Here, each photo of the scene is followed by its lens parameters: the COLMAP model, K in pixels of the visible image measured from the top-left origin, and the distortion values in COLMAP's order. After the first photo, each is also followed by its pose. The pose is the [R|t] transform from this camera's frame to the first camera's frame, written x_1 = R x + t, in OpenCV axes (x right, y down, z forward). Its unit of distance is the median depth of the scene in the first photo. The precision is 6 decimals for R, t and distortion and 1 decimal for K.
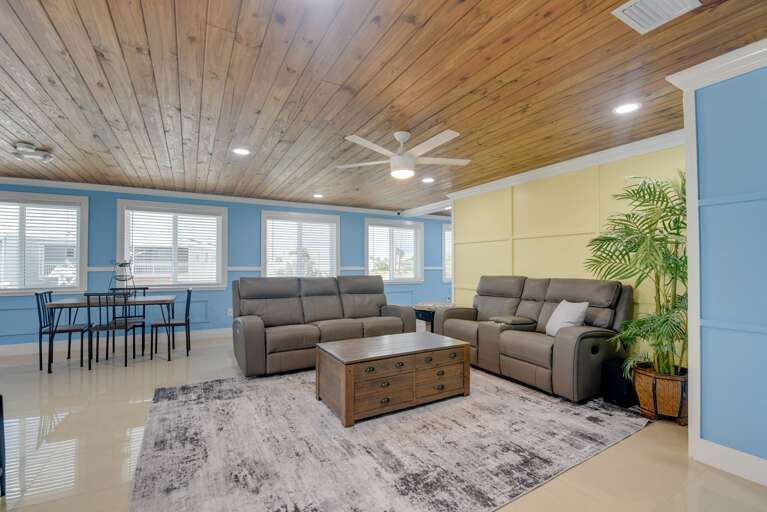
lens RADIAL K [[334.9, 0, 347.9], [0, 334.9, 261.5], [0, 0, 1]] dist [-0.003670, -0.000435]
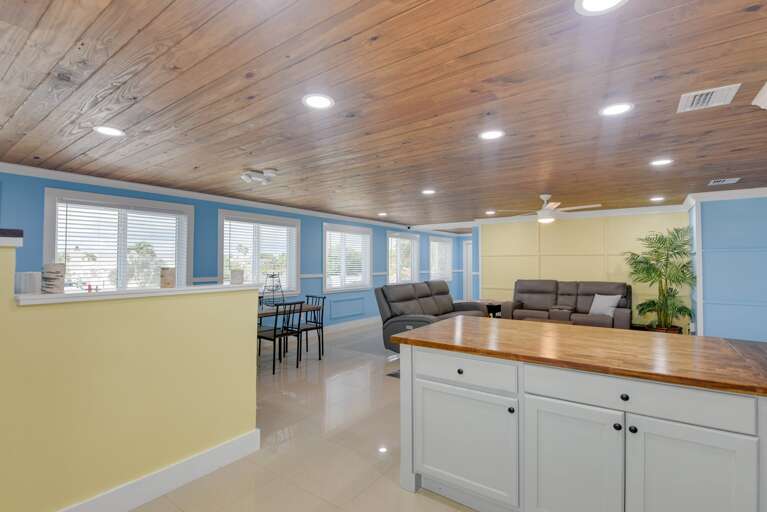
lens RADIAL K [[353.5, 0, 364.0], [0, 353.5, 252.7], [0, 0, 1]] dist [-0.014830, -0.001578]
pose [[0.915868, 0.012467, 0.401286, -1.520533], [-0.003685, 0.999737, -0.022649, -0.071504], [-0.401463, 0.019265, 0.915673, -0.293801]]
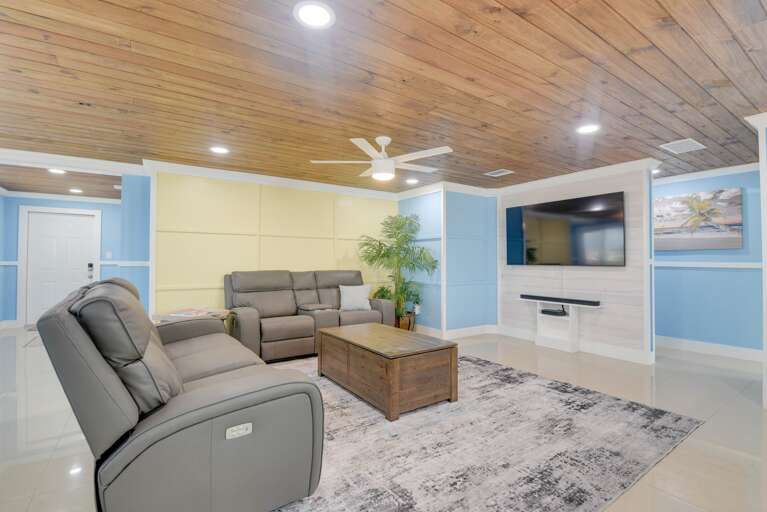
lens RADIAL K [[353.5, 0, 381.4], [0, 353.5, 258.4], [0, 0, 1]] dist [-0.014830, -0.001578]
pose [[-0.117000, 0.013852, 0.993035, -1.077834], [-0.011542, 0.999816, -0.015306, 0.028068], [-0.993065, -0.013252, -0.116819, 1.280454]]
